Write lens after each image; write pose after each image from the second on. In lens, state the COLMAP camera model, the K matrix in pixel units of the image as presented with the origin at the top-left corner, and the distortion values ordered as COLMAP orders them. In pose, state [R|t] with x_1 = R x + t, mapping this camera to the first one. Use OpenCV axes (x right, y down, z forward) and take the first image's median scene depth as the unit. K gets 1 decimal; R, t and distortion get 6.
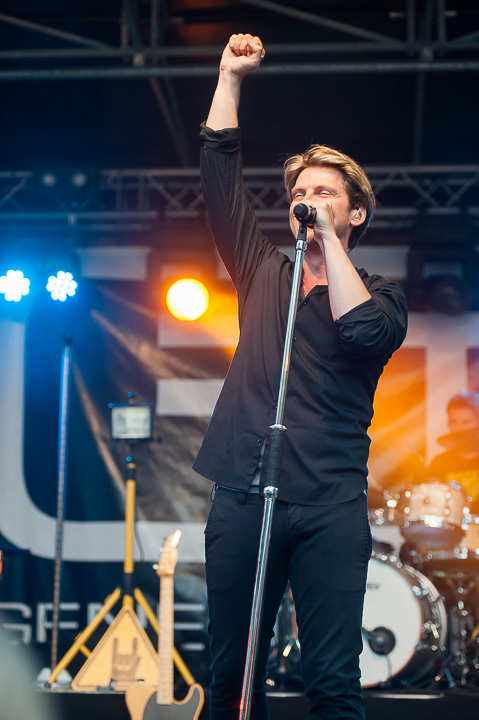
lens RADIAL K [[1525.0, 0, 239.2], [0, 1525.0, 364.7], [0, 0, 1]] dist [-0.016589, 0.000000]
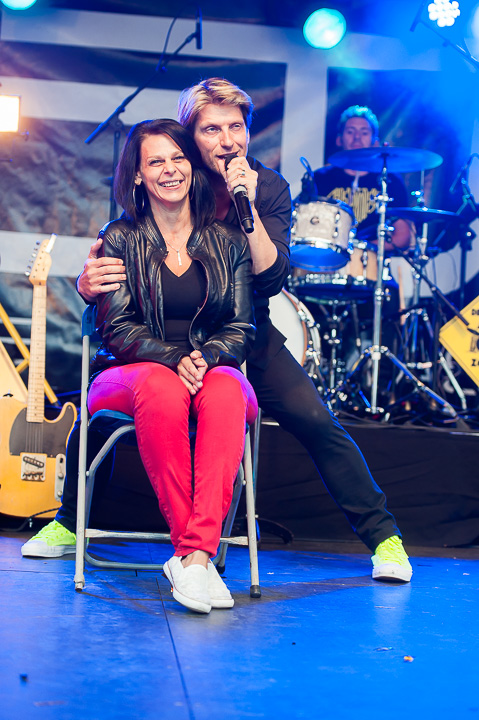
lens RADIAL K [[1495.3, 0, 241.4], [0, 1495.3, 355.2], [0, 0, 1]] dist [-0.051929, 0.000000]
pose [[0.984261, 0.048841, 0.169838, -0.070987], [-0.076936, 0.983622, 0.162998, 0.024117], [-0.159096, -0.173500, 0.971898, 0.101797]]
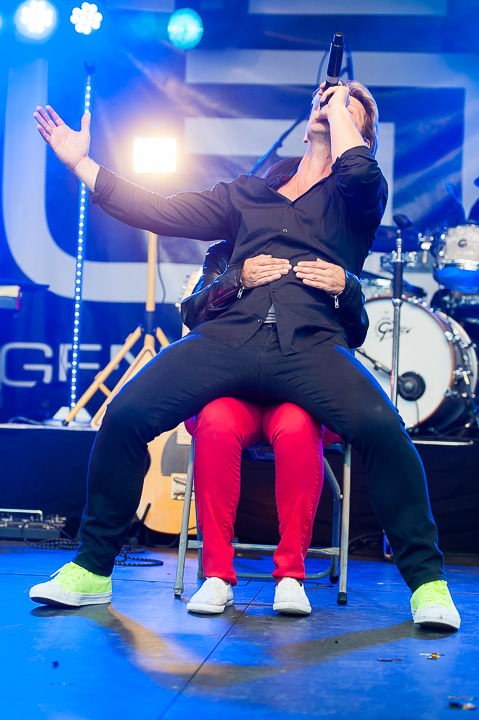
lens RADIAL K [[1495.3, 0, 236.4], [0, 1495.3, 360.5], [0, 0, 1]] dist [-0.051929, 0.000000]
pose [[0.999586, 0.022580, -0.017843, -0.000383], [-0.019493, 0.987341, 0.157408, 0.016911], [0.021171, -0.156995, 0.987372, 0.060536]]
